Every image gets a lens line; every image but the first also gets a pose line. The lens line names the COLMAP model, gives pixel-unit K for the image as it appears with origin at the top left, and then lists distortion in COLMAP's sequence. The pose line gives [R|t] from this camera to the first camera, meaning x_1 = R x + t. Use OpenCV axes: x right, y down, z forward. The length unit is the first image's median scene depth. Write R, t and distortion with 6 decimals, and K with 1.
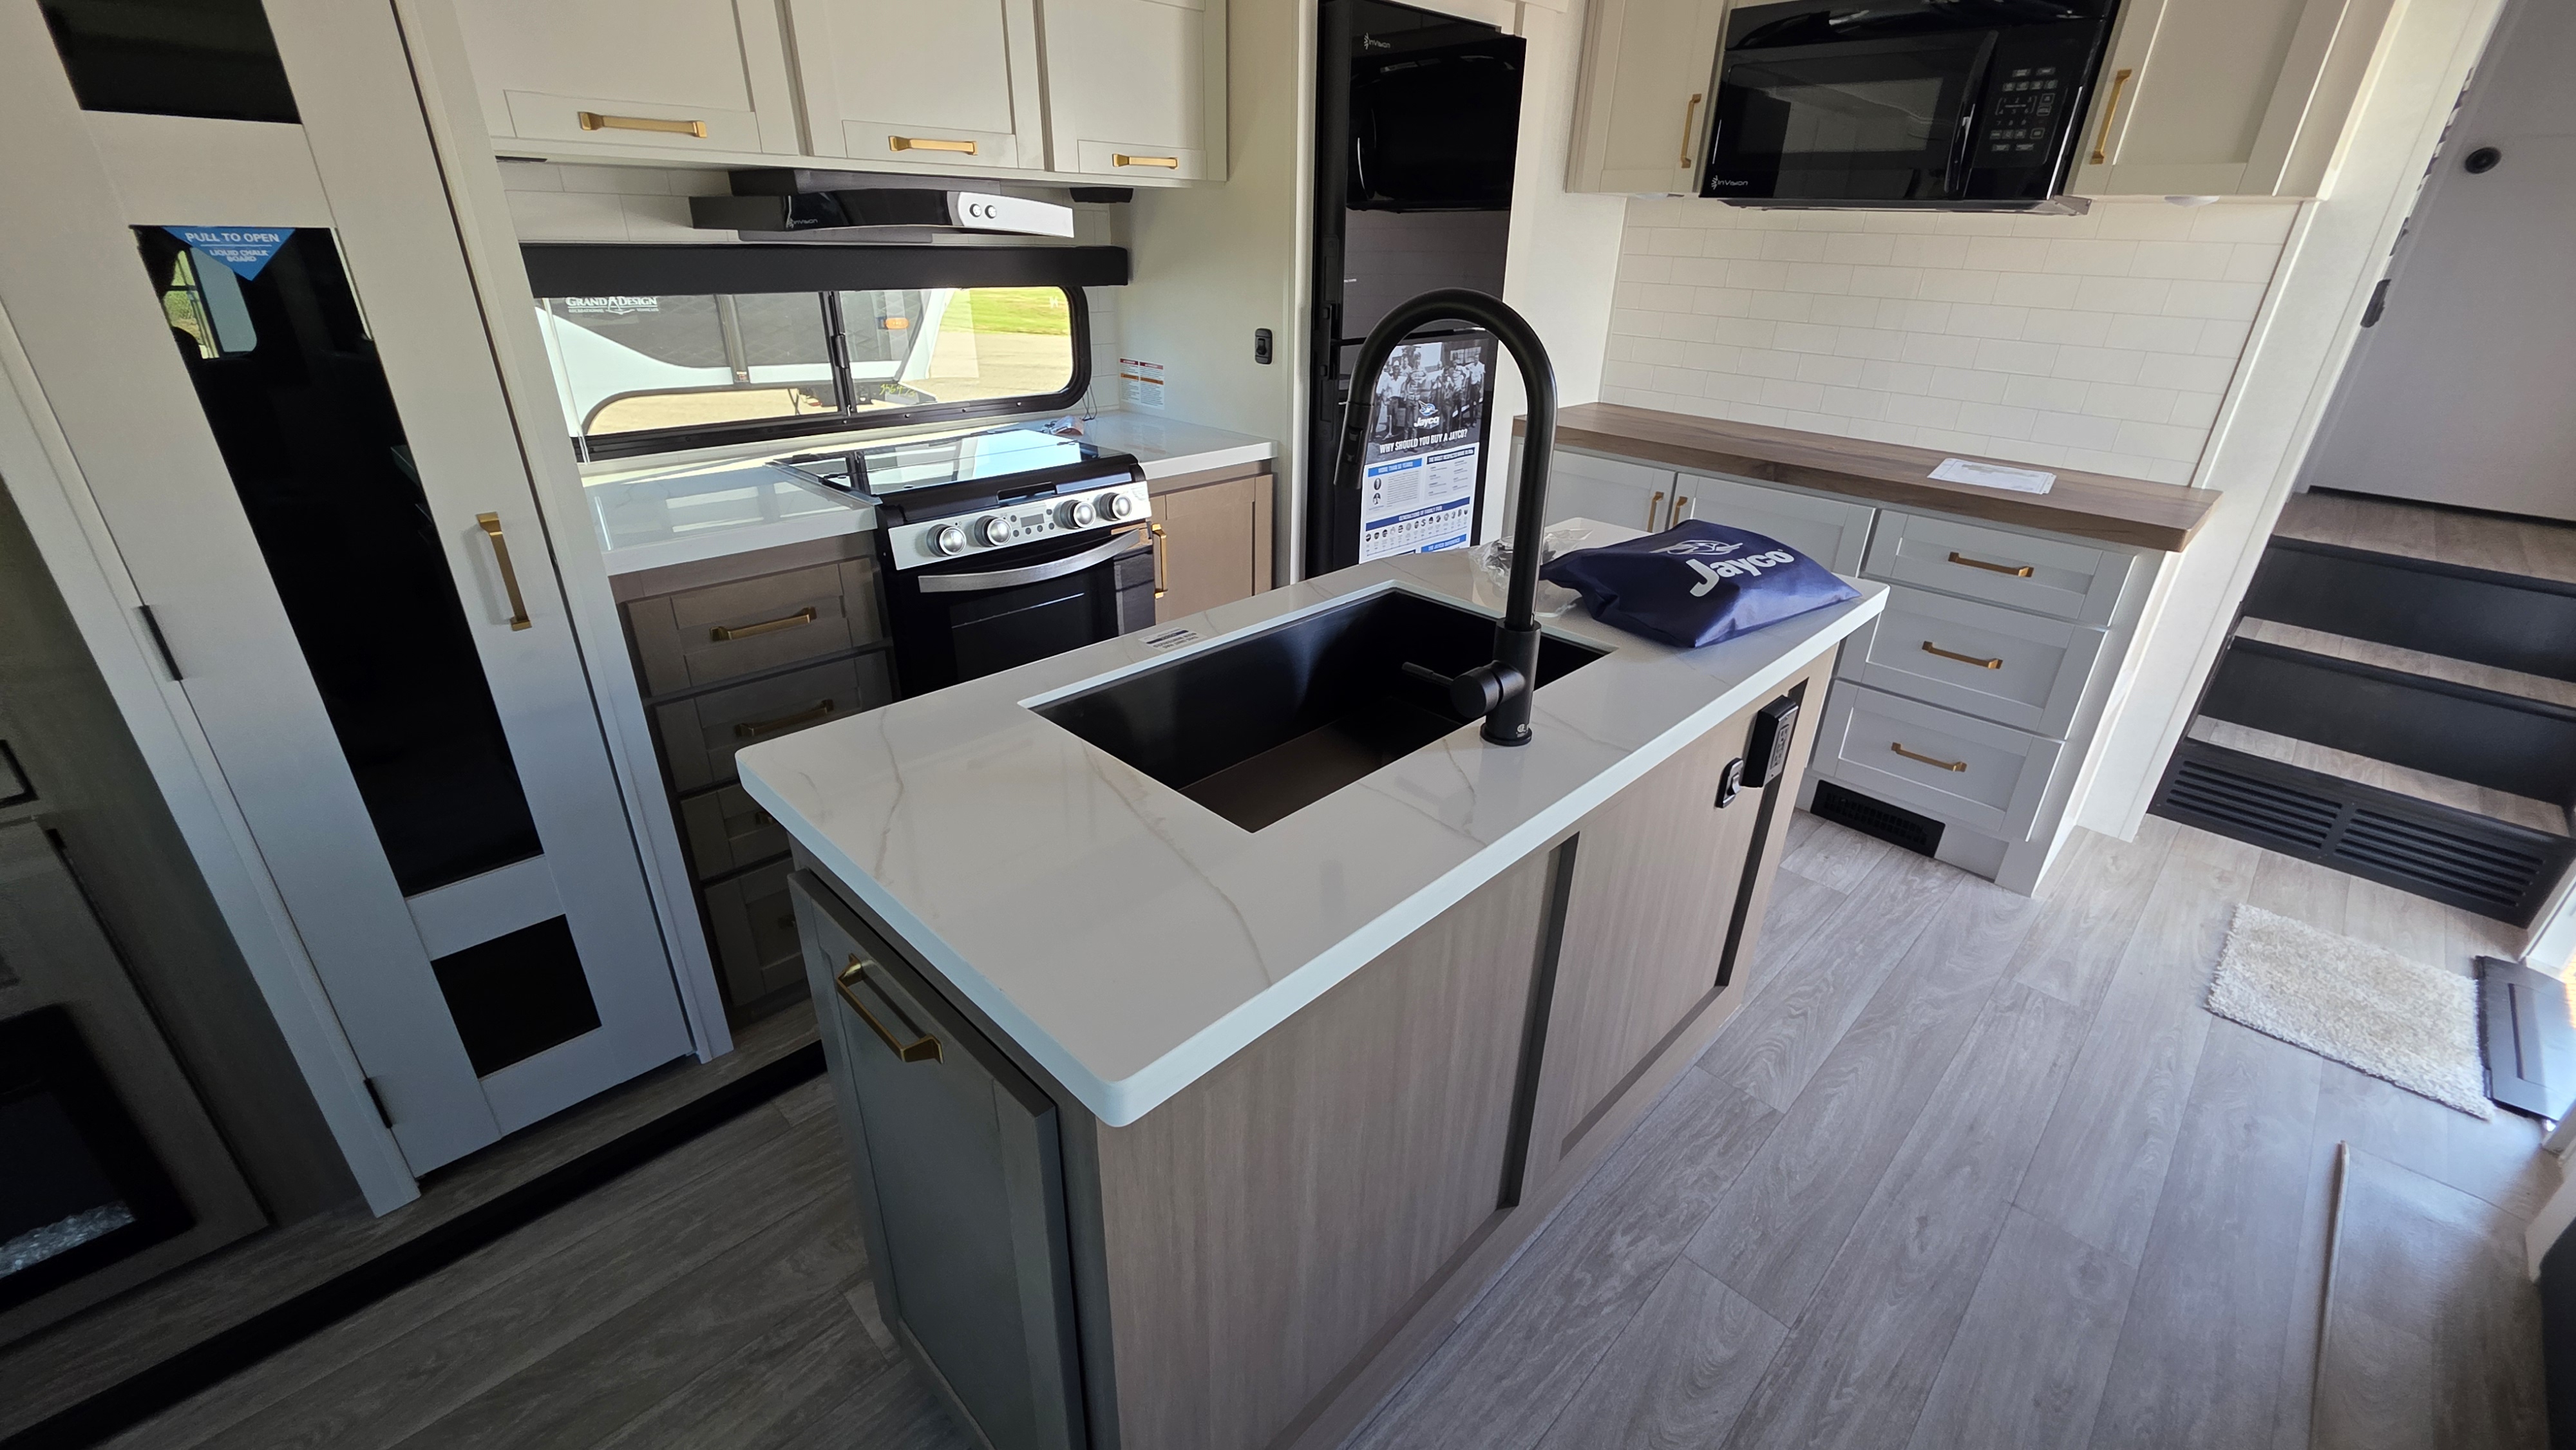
lens RADIAL K [[1037.6, 0, 1286.4], [0, 1037.6, 718.0], [0, 0, 1]] dist [0.003711, -0.000605]
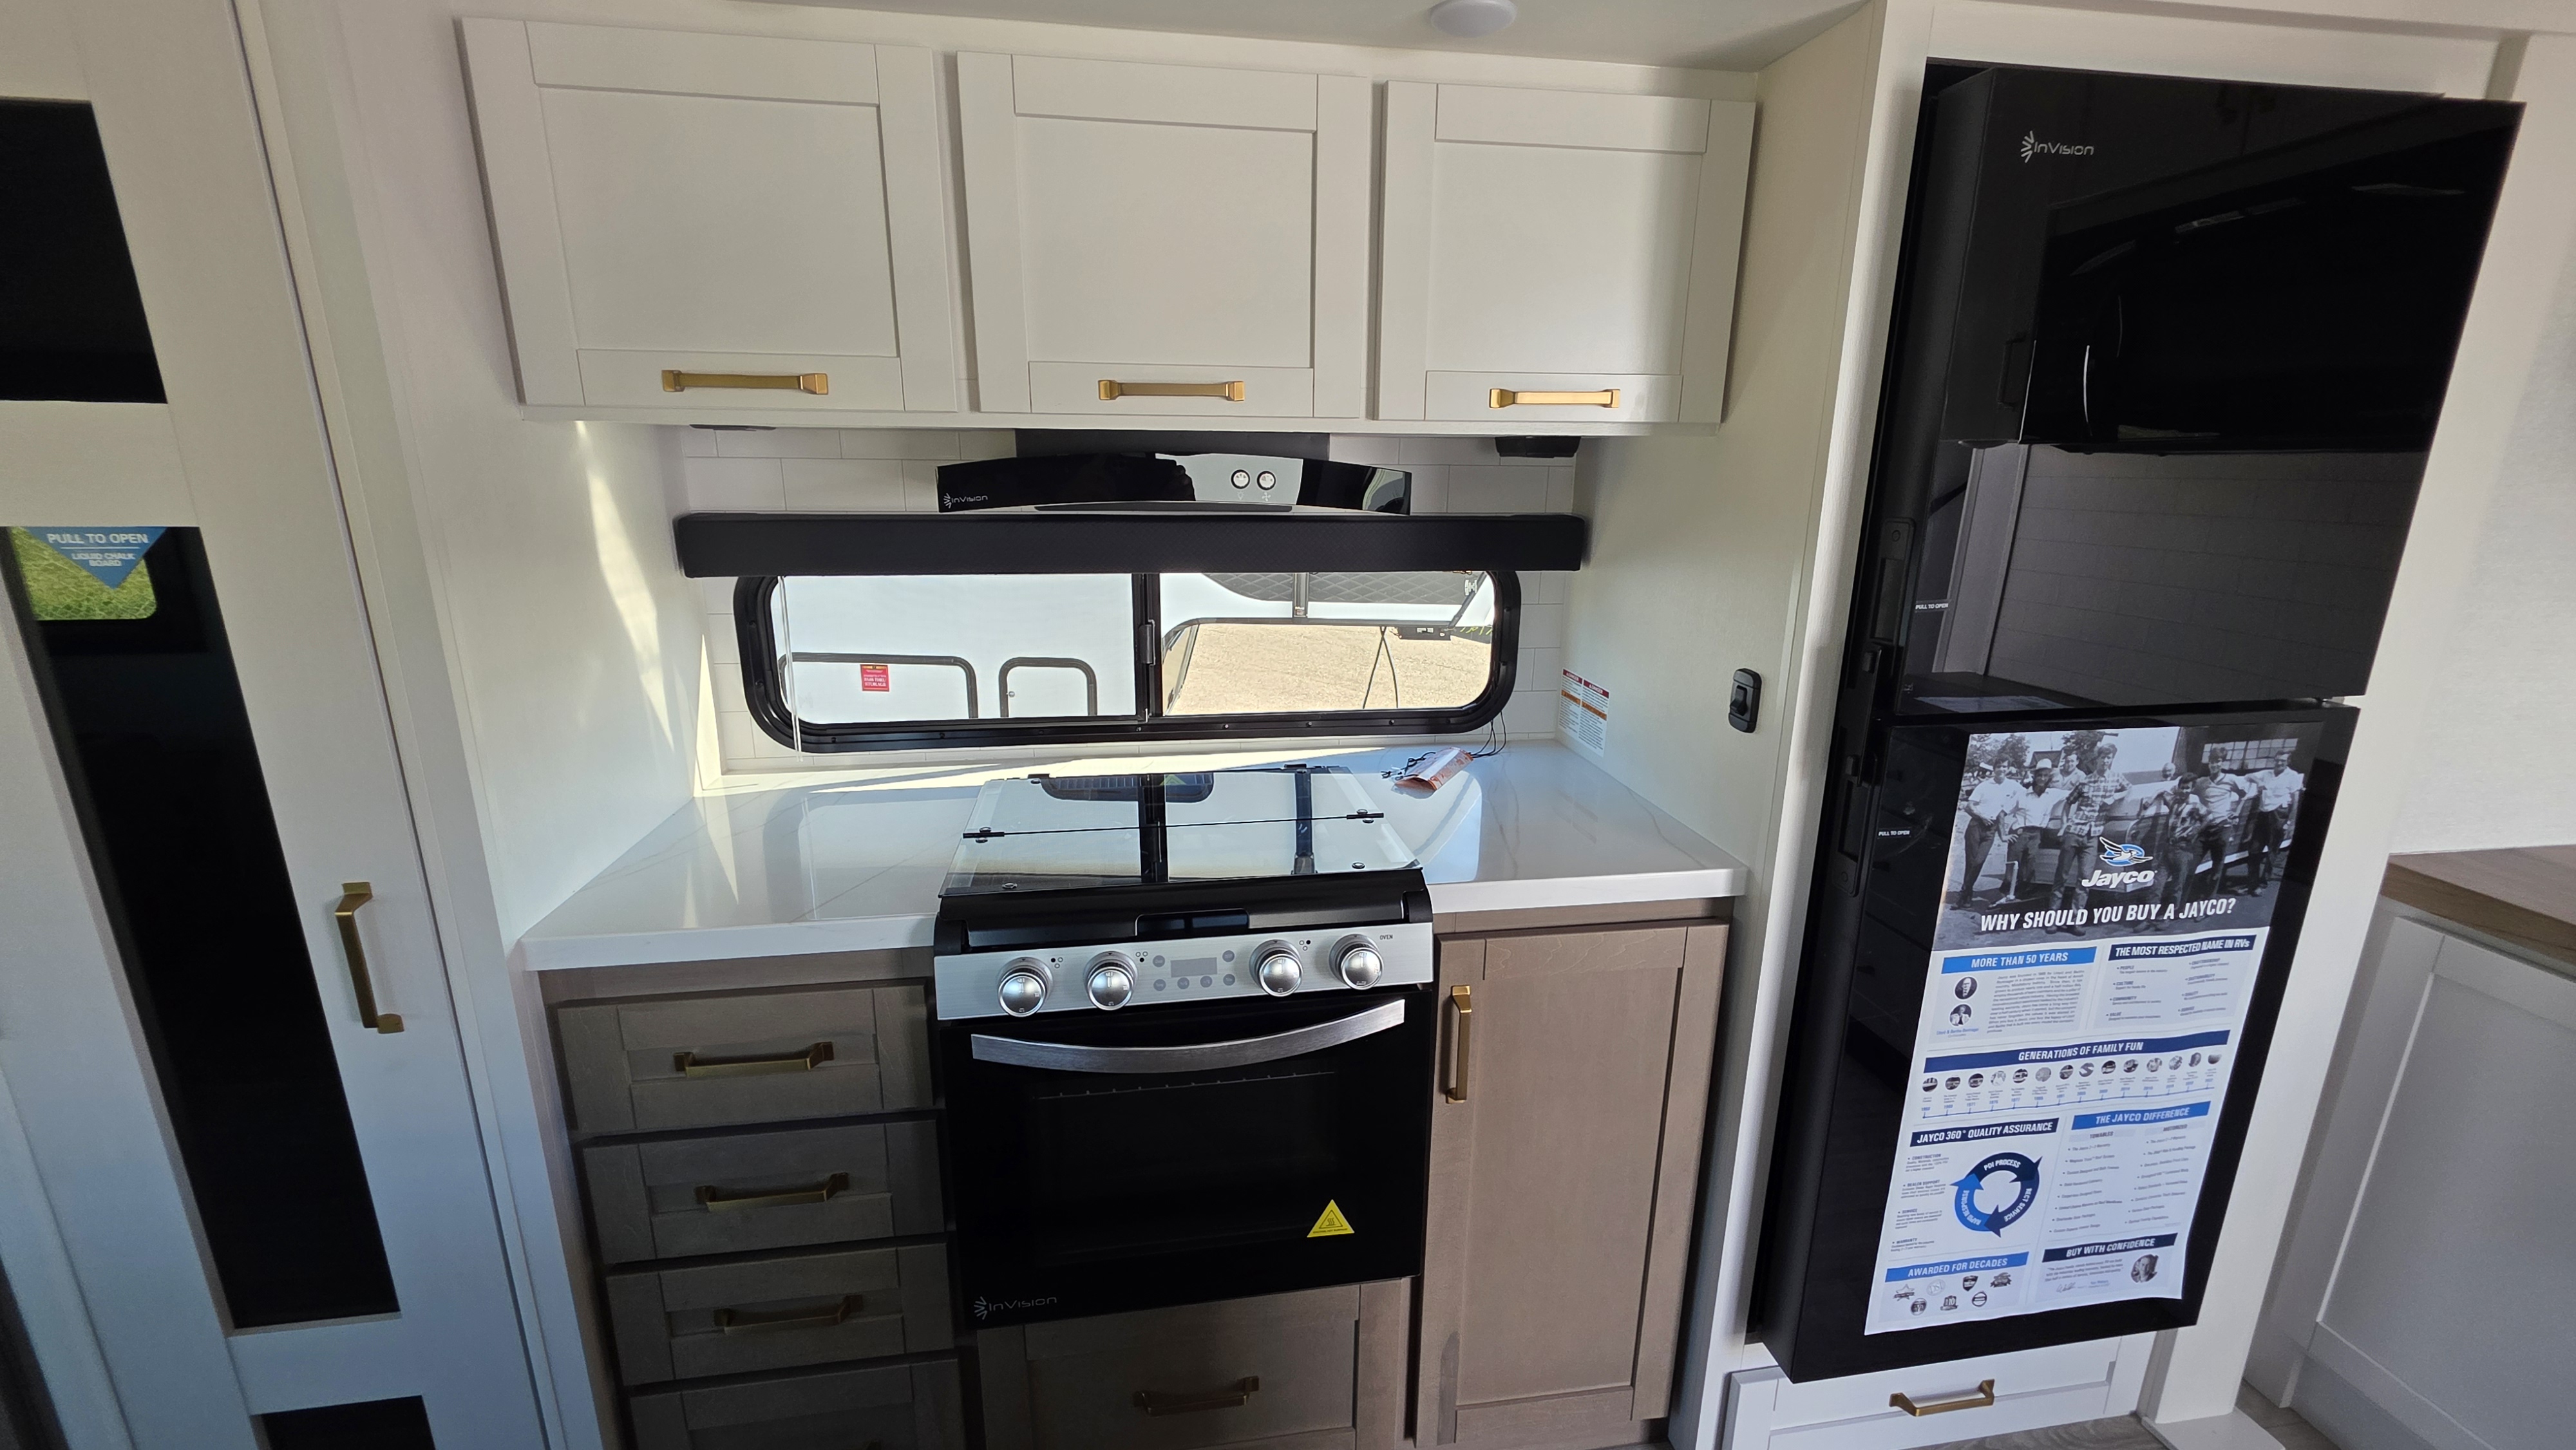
lens RADIAL K [[1037.6, 0, 1293.8], [0, 1037.6, 722.6], [0, 0, 1]] dist [0.003711, -0.000605]
pose [[0.808927, 0.140144, -0.570961, 0.120843], [-0.245572, 0.962937, -0.111567, -0.274554], [0.534164, 0.230462, 0.813361, 0.519199]]
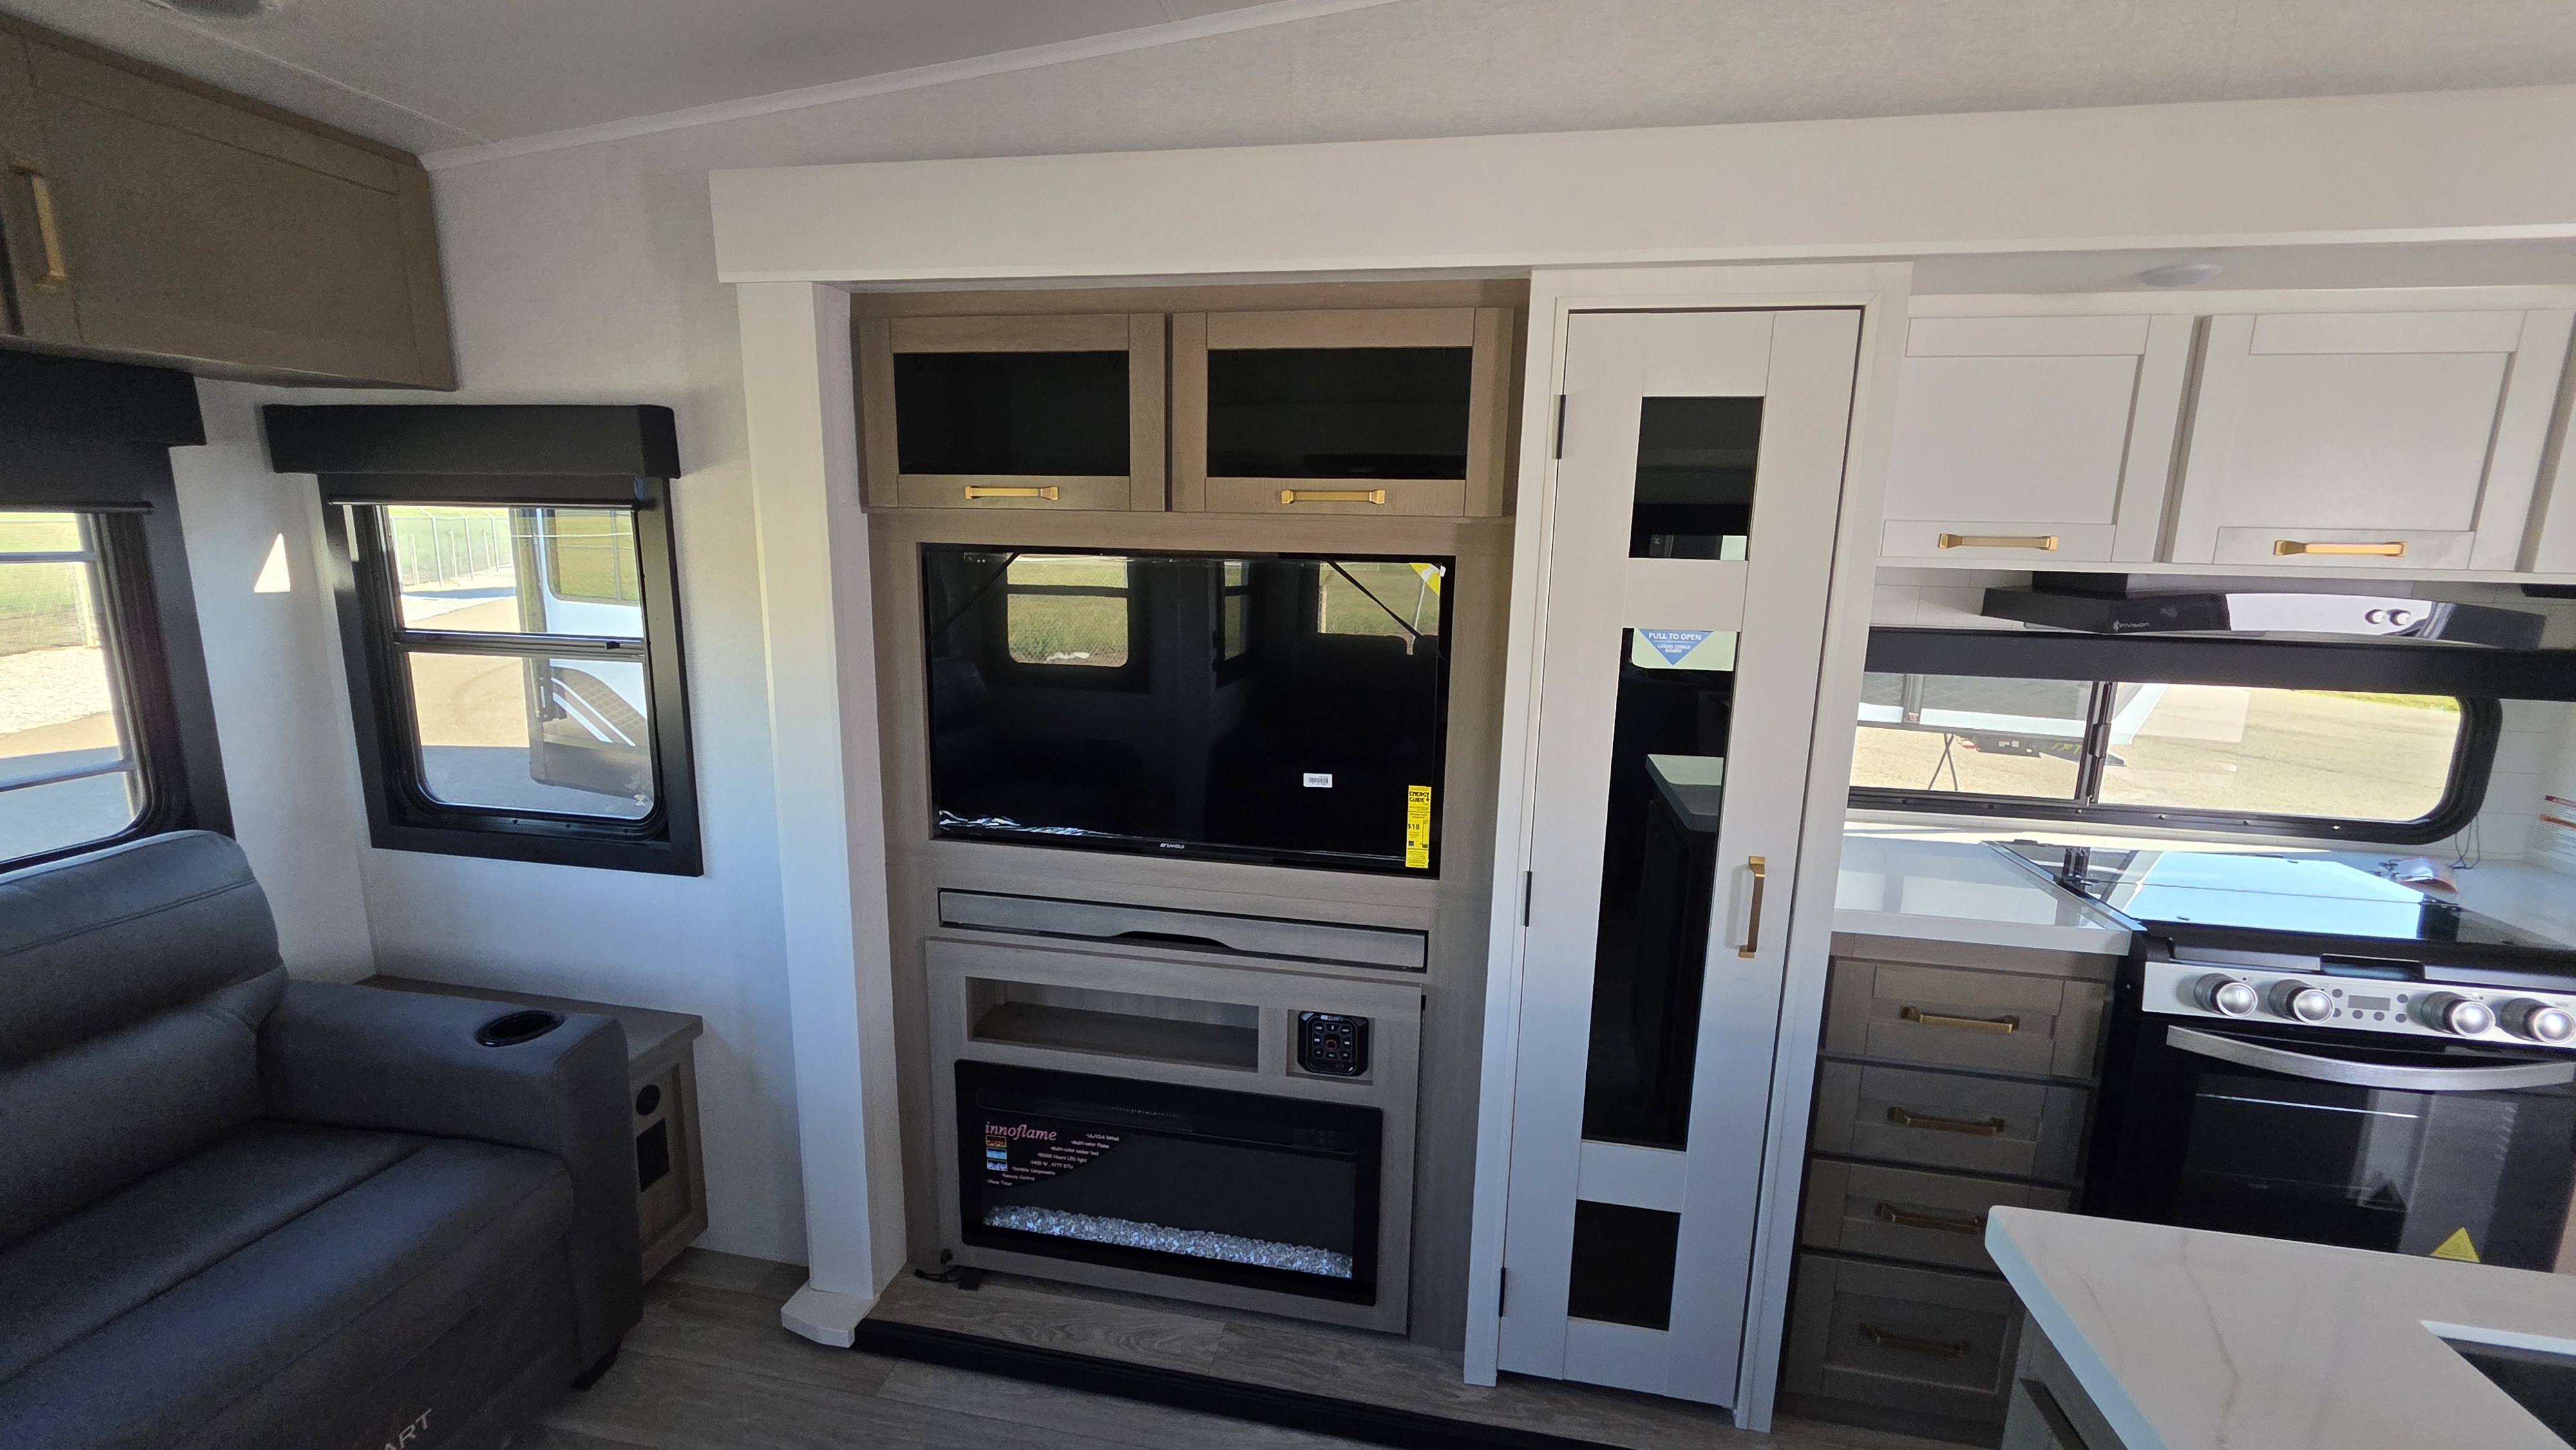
lens RADIAL K [[1037.6, 0, 1288.7], [0, 1037.6, 723.8], [0, 0, 1]] dist [0.003711, -0.000605]
pose [[0.565596, 0.141489, -0.812454, -0.105377], [-0.361334, 0.928091, -0.089918, -0.029772], [0.741309, 0.344425, 0.576049, -0.071066]]
